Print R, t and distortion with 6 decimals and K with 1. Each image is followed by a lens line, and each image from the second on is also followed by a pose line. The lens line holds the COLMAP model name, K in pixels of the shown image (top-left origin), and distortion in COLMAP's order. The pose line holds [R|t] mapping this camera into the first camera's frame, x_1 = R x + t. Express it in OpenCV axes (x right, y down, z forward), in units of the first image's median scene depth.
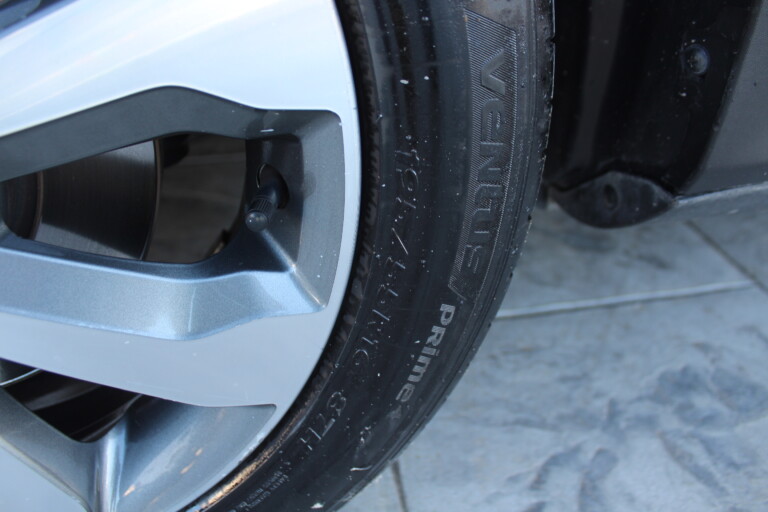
lens RADIAL K [[636.9, 0, 384.0], [0, 636.9, 256.0], [0, 0, 1]] dist [-0.168007, 0.145742]
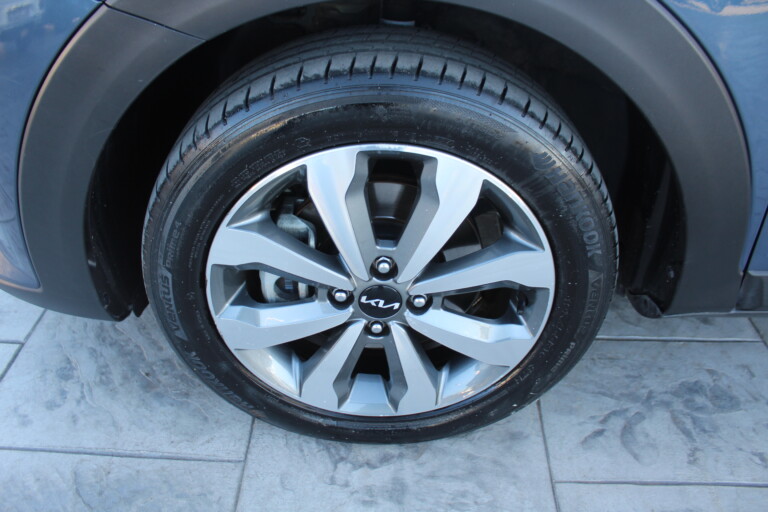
lens RADIAL K [[636.9, 0, 384.0], [0, 636.9, 256.0], [0, 0, 1]] dist [-0.168007, 0.145742]
pose [[0.972187, 0.126187, -0.197306, -0.129996], [-0.117426, 0.991528, 0.055536, -0.212275], [0.202642, -0.030823, 0.978768, -1.138321]]
